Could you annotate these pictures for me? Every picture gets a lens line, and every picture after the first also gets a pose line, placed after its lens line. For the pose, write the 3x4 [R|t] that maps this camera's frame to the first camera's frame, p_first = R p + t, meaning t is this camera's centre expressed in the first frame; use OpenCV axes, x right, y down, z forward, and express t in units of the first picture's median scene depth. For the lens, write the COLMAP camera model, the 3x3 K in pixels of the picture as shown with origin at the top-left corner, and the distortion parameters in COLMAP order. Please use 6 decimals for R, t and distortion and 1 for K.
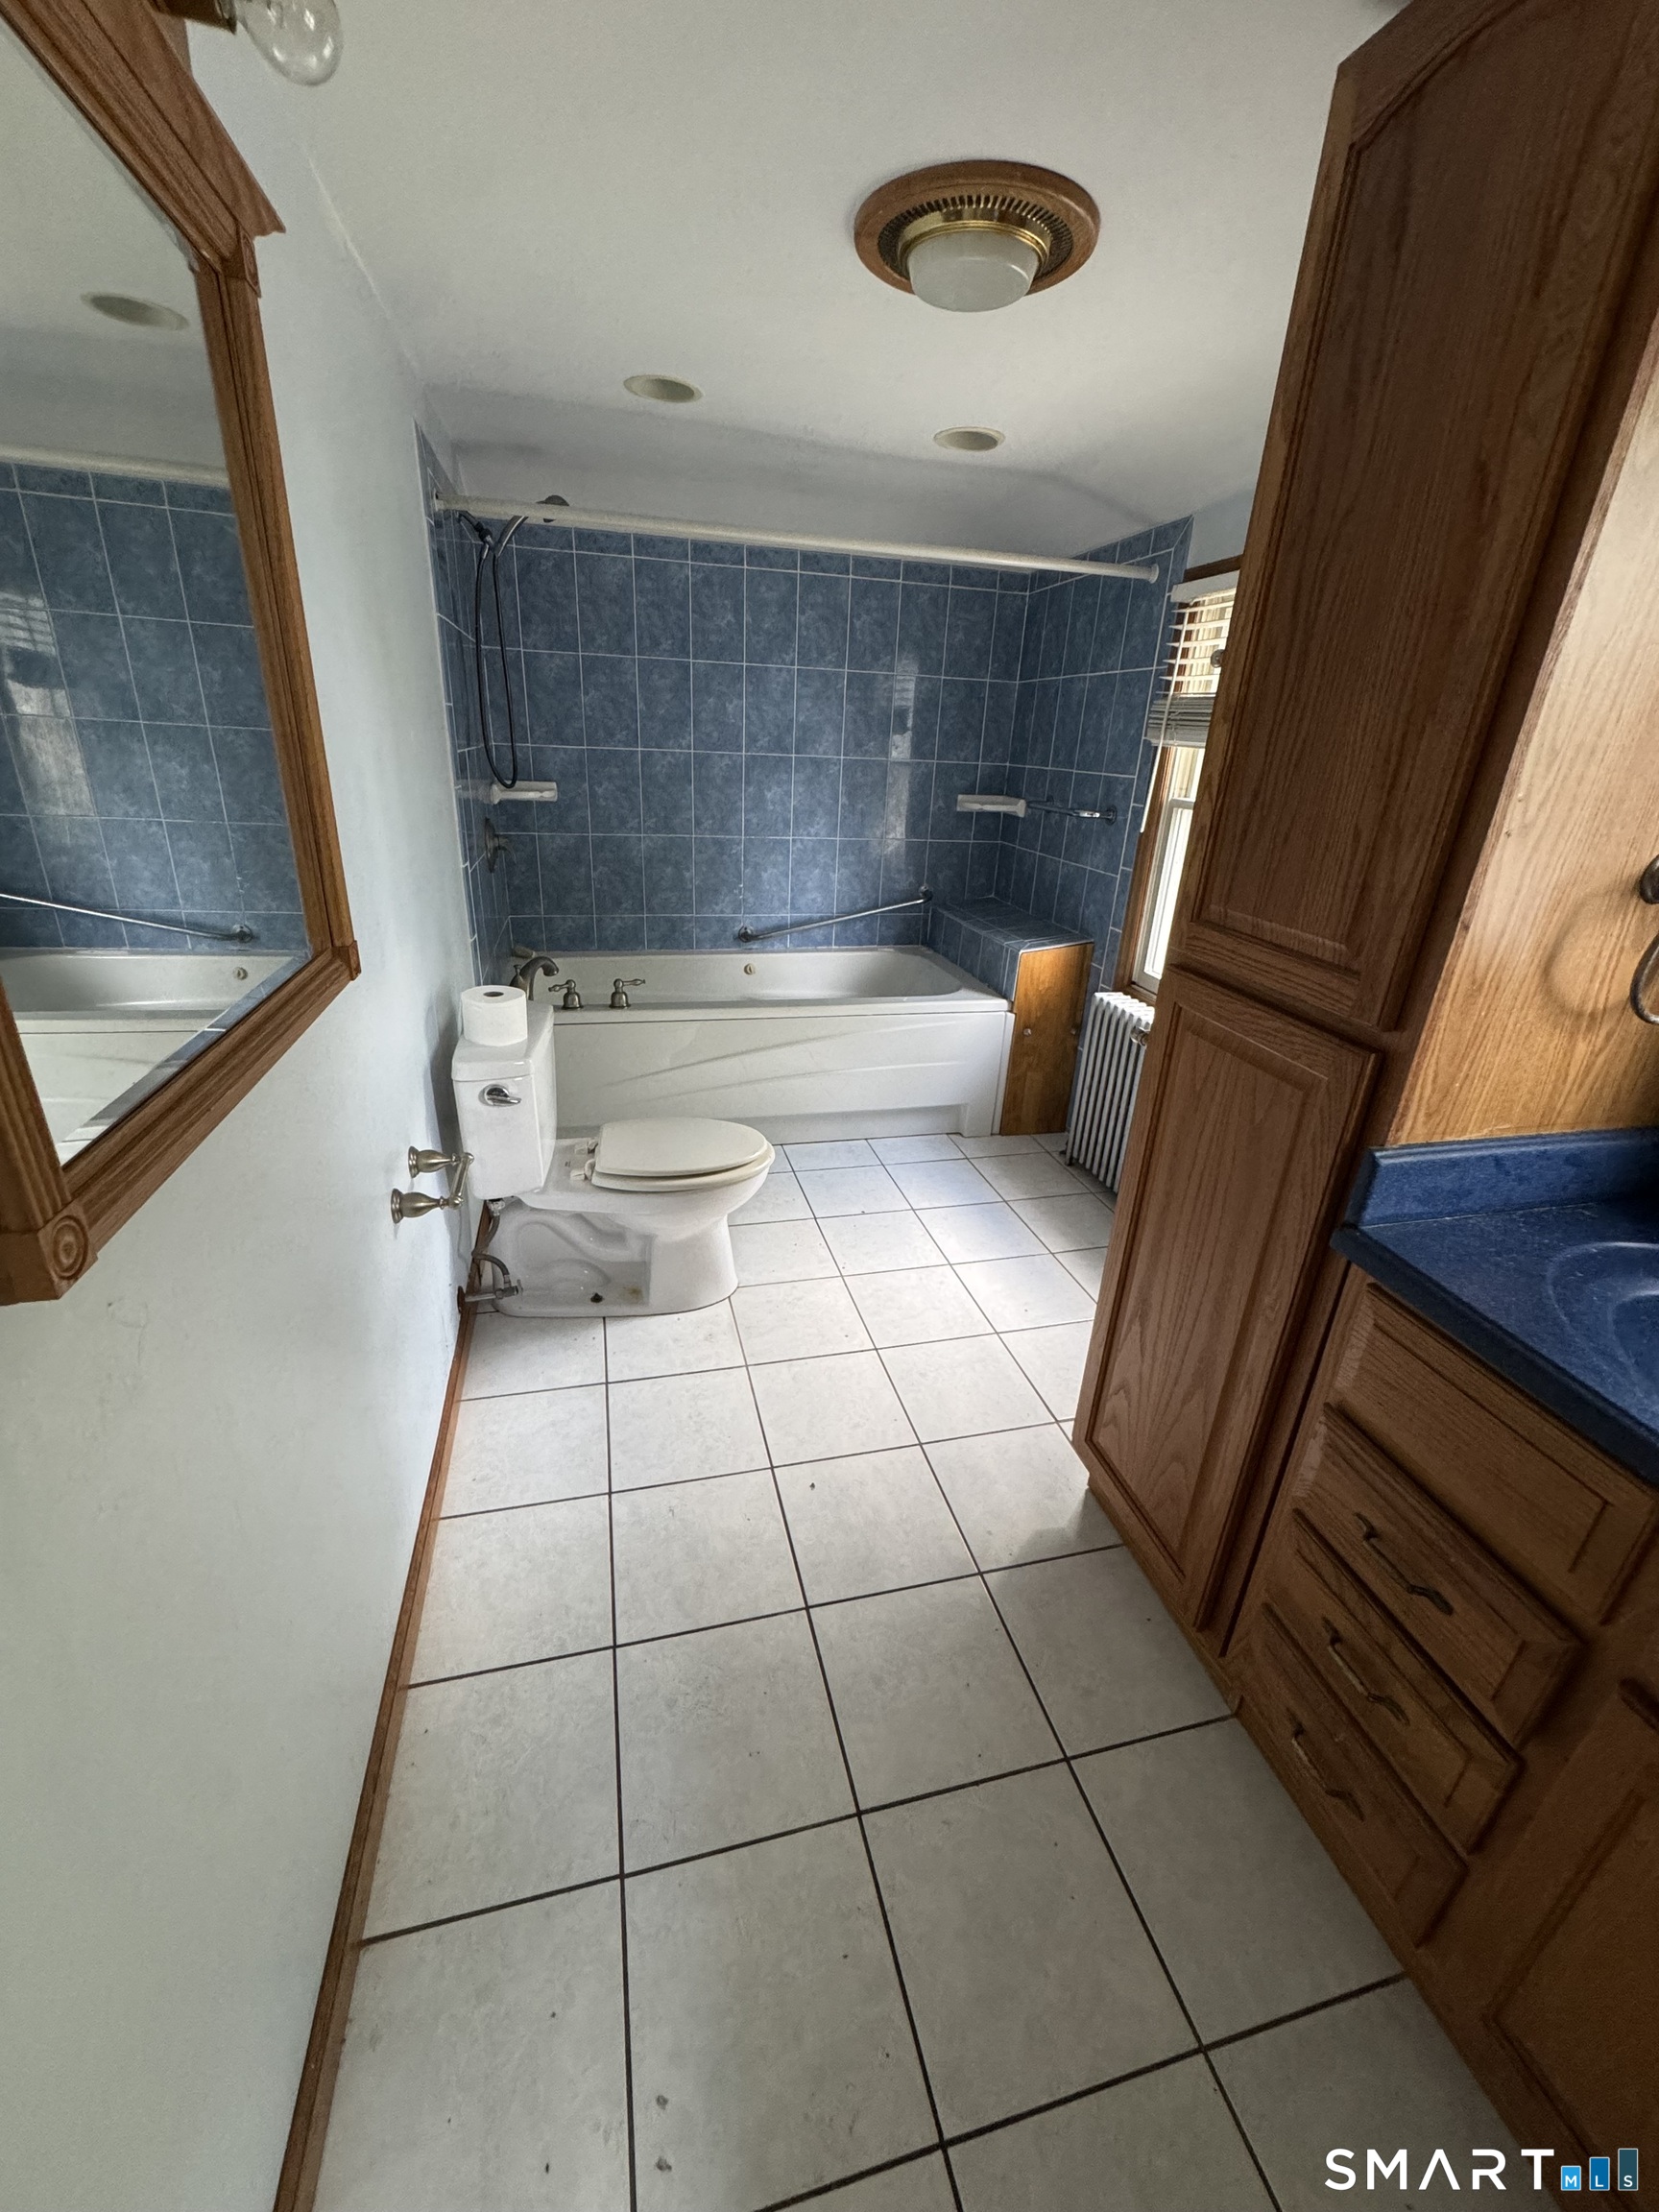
lens RADIAL K [[879.8, 0, 828.9], [0, 879.8, 1099.7], [0, 0, 1]] dist [-0.001947, 0.000626]
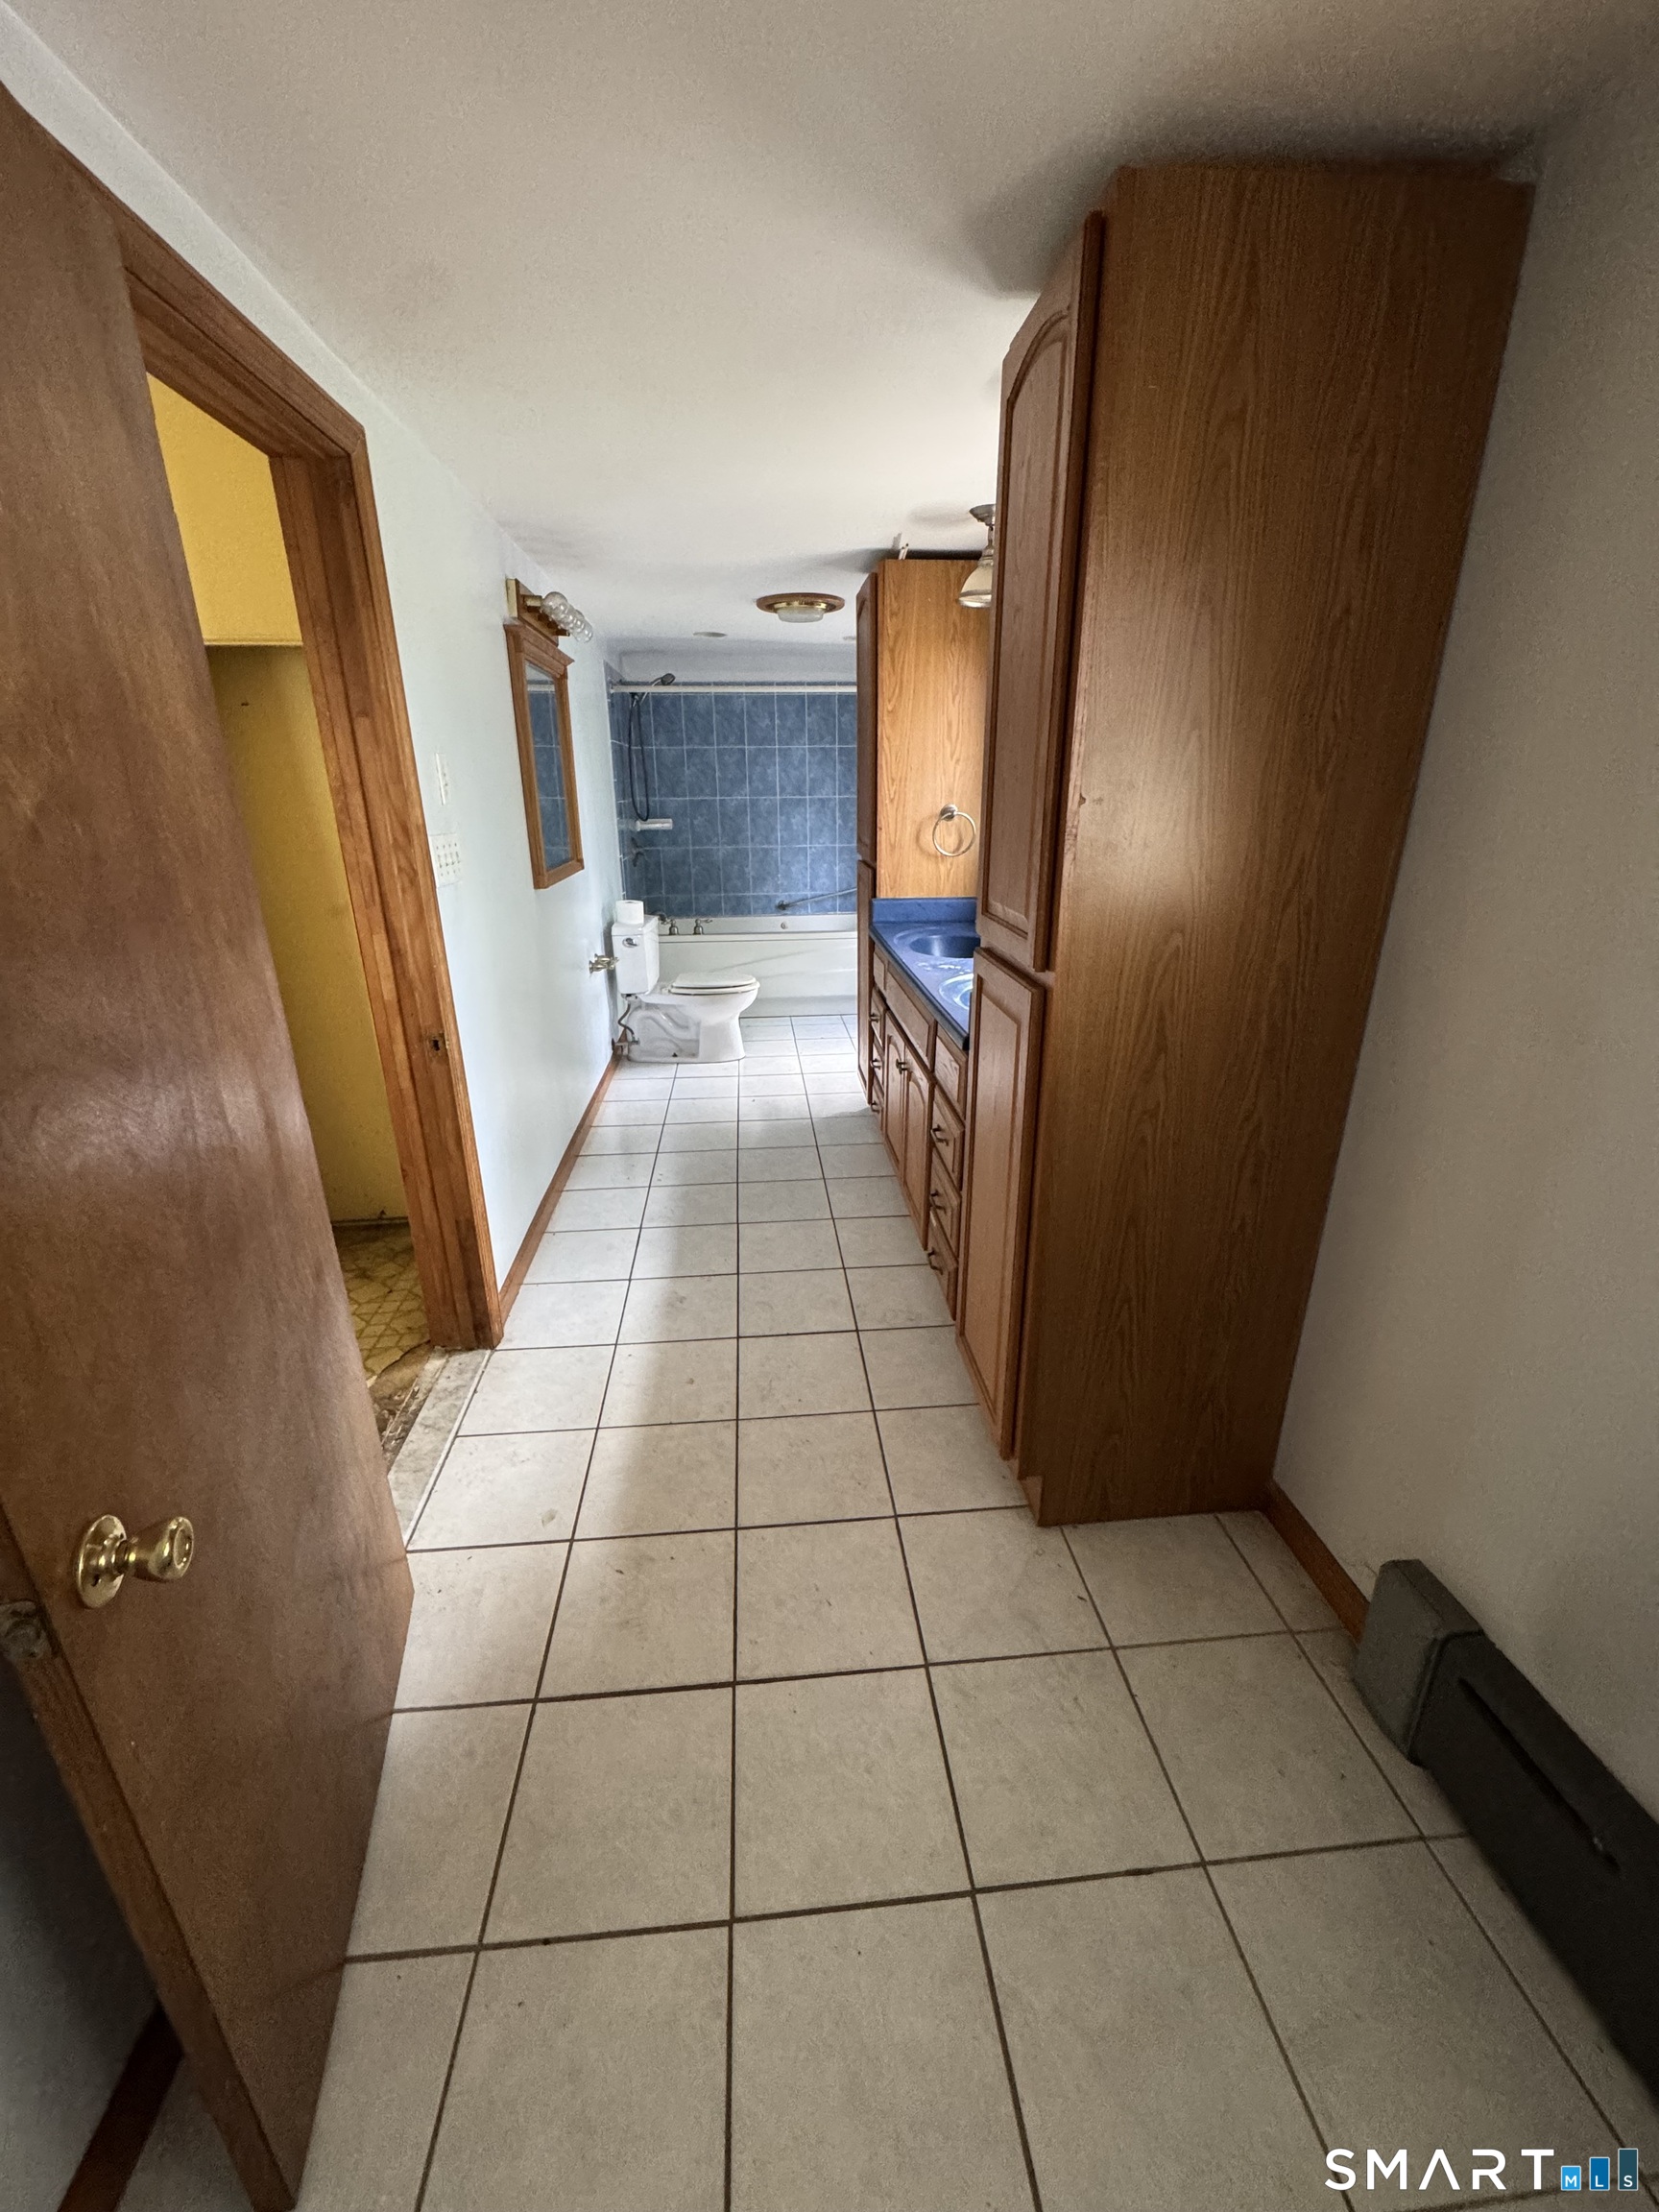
lens RADIAL K [[879.8, 0, 832.3], [0, 879.8, 1106.3], [0, 0, 1]] dist [-0.001947, 0.000626]
pose [[0.986468, 0.003281, -0.163924, 0.308864], [-0.010447, 0.999026, -0.042875, 0.298214], [0.163624, 0.044007, 0.985541, -0.686569]]
